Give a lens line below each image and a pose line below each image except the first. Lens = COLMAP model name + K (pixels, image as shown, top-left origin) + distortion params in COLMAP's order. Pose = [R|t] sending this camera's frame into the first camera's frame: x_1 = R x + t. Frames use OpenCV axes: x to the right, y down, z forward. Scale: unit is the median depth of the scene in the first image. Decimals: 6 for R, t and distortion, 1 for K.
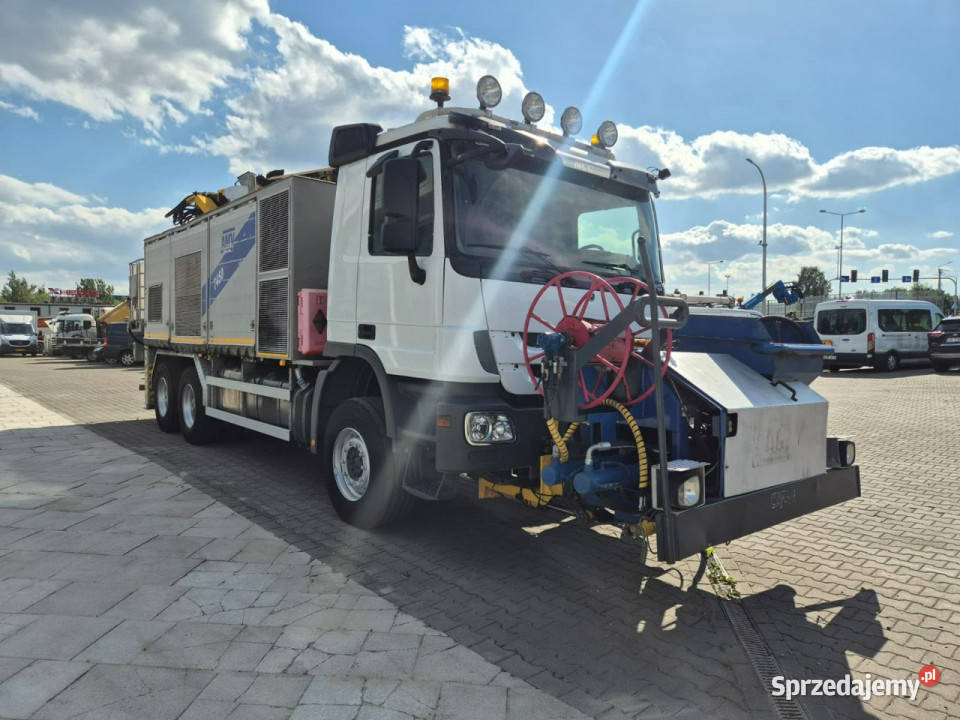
lens RADIAL K [[642.9, 0, 480.0], [0, 642.9, 360.0], [0, 0, 1]] dist [0.073085, -0.055204]
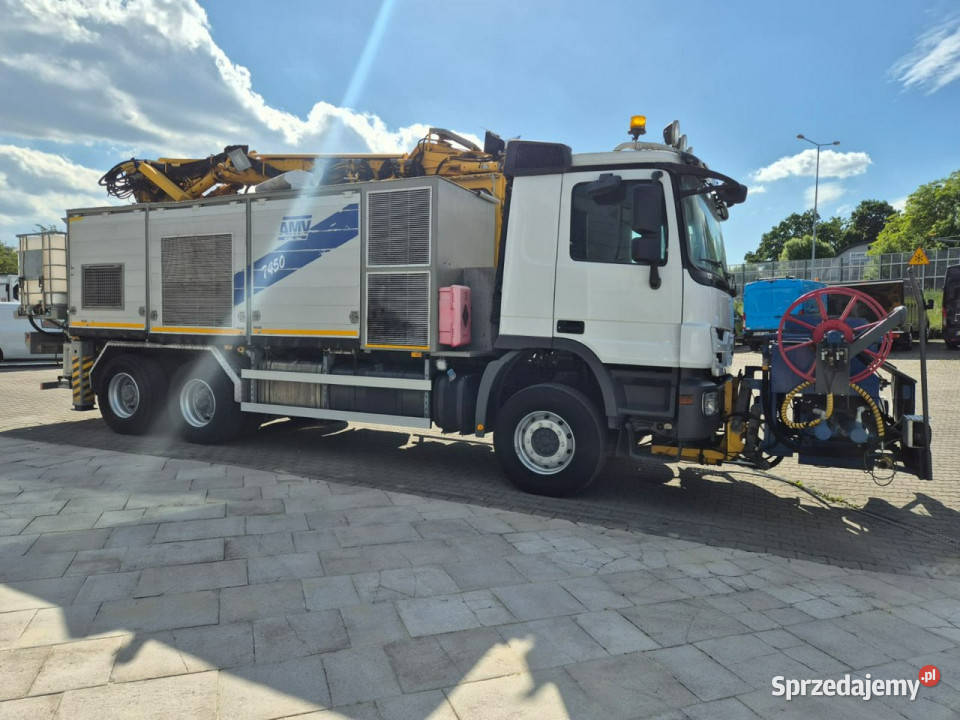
lens RADIAL K [[642.5, 0, 479.4], [0, 642.5, 356.8], [0, 0, 1]] dist [0.062066, -0.056131]
pose [[0.908334, -0.019895, 0.417773, -0.904379], [0.010875, 0.999654, 0.023960, -0.021694], [-0.418105, -0.017221, 0.908236, 0.022295]]
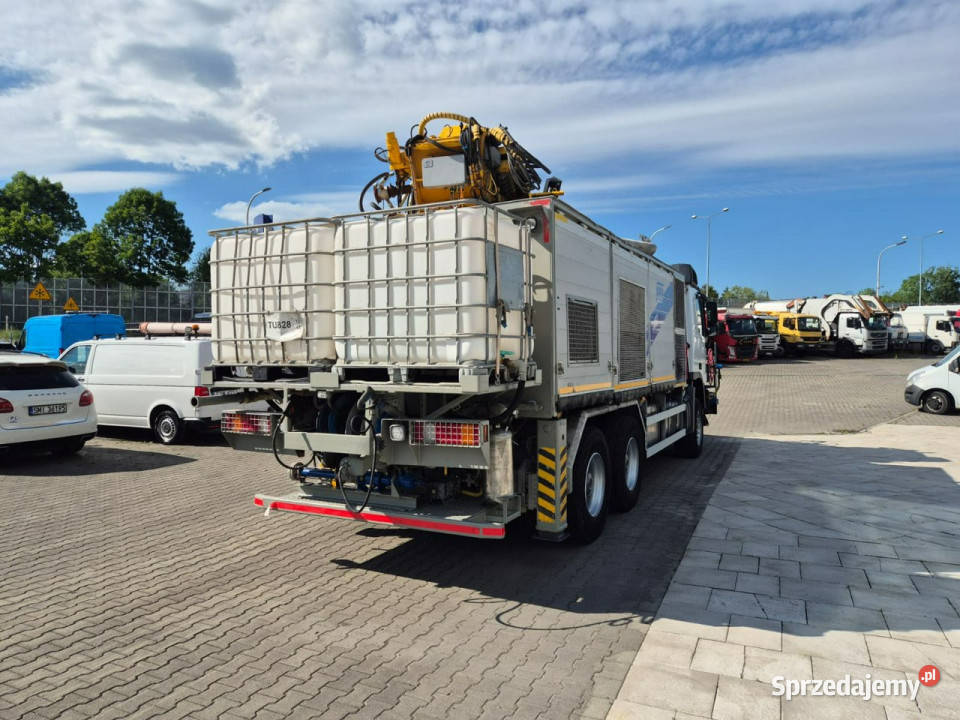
lens RADIAL K [[642.9, 0, 480.0], [0, 642.9, 360.0], [0, 0, 1]] dist [0.073085, -0.055204]
pose [[-0.395265, -0.016169, 0.918425, -2.186205], [0.034630, 0.998872, 0.032489, -0.184956], [-0.917914, 0.044647, -0.394259, 2.897354]]
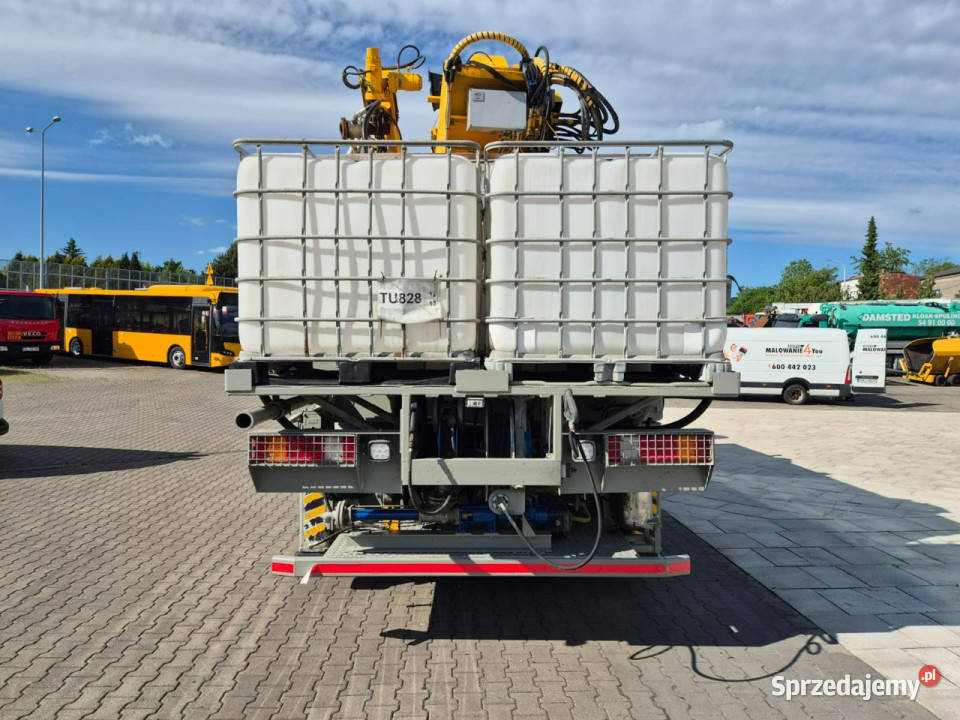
lens RADIAL K [[648.0, 0, 484.8], [0, 648.0, 362.2], [0, 0, 1]] dist [0.064582, -0.060942]
pose [[-0.769236, -0.027741, 0.638362, -1.617518], [0.015082, 0.997990, 0.061543, -0.192084], [-0.638787, 0.056969, -0.767272, 3.248387]]
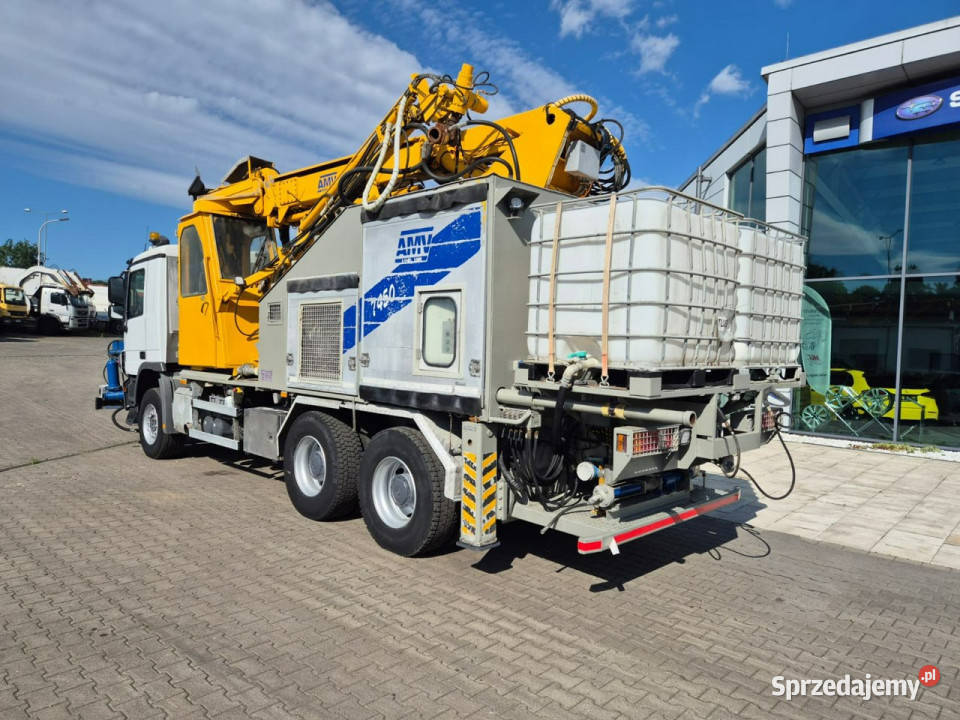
lens RADIAL K [[648.0, 0, 484.8], [0, 648.0, 362.2], [0, 0, 1]] dist [0.064582, -0.060942]
pose [[-0.995395, -0.031254, -0.090624, -0.692797], [-0.037751, 0.996770, 0.070883, -0.216518], [0.088116, 0.073977, -0.993359, 3.691716]]
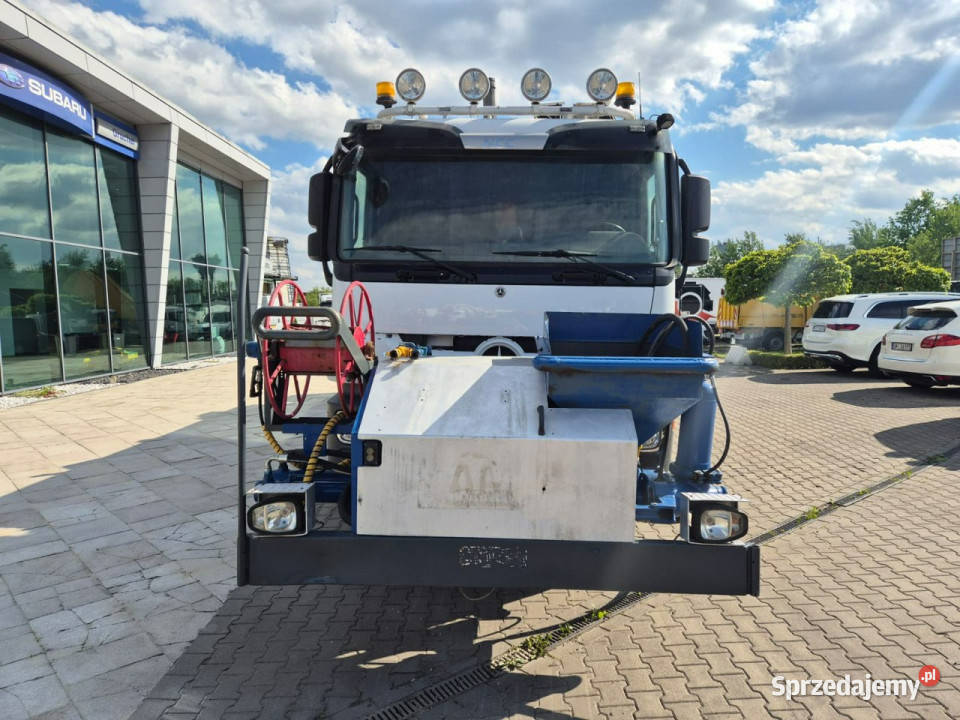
lens RADIAL K [[642.5, 0, 479.4], [0, 642.5, 356.8], [0, 0, 1]] dist [0.062066, -0.056131]
pose [[0.744956, 0.035568, -0.666165, 0.803165], [-0.014255, 0.999198, 0.037409, -0.046227], [0.666961, -0.018372, 0.744866, 0.351032]]
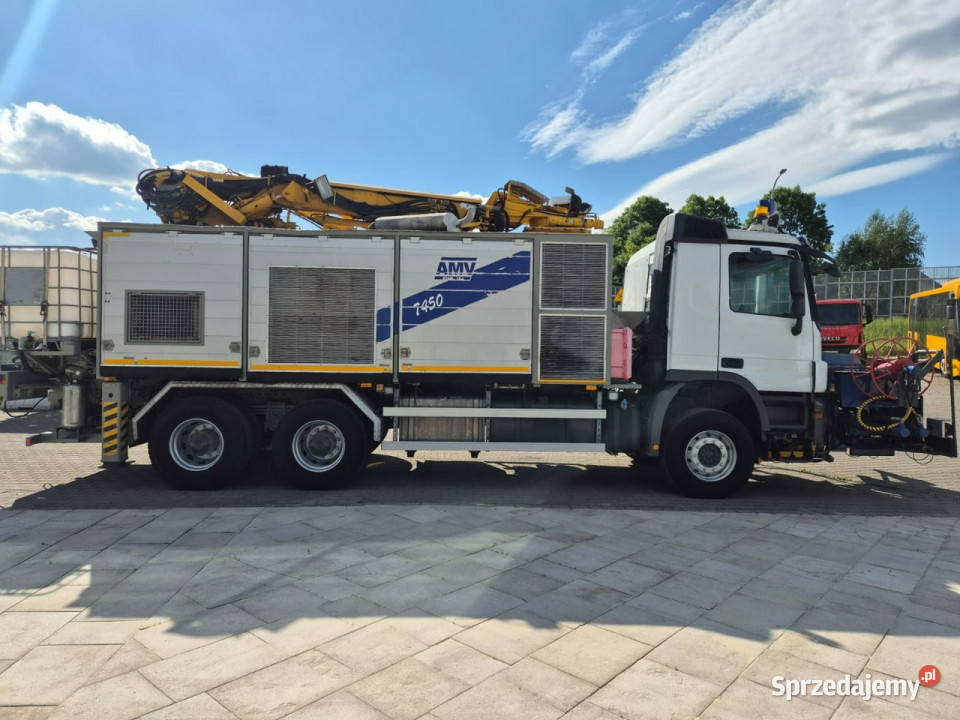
lens RADIAL K [[635.8, 0, 493.5], [0, 635.8, 350.8], [0, 0, 1]] dist [0.071625, -0.075497]
pose [[0.604769, -0.006195, 0.796377, -1.882215], [0.021583, 0.999730, -0.008613, -0.079344], [-0.796109, 0.022397, 0.604739, 0.607858]]
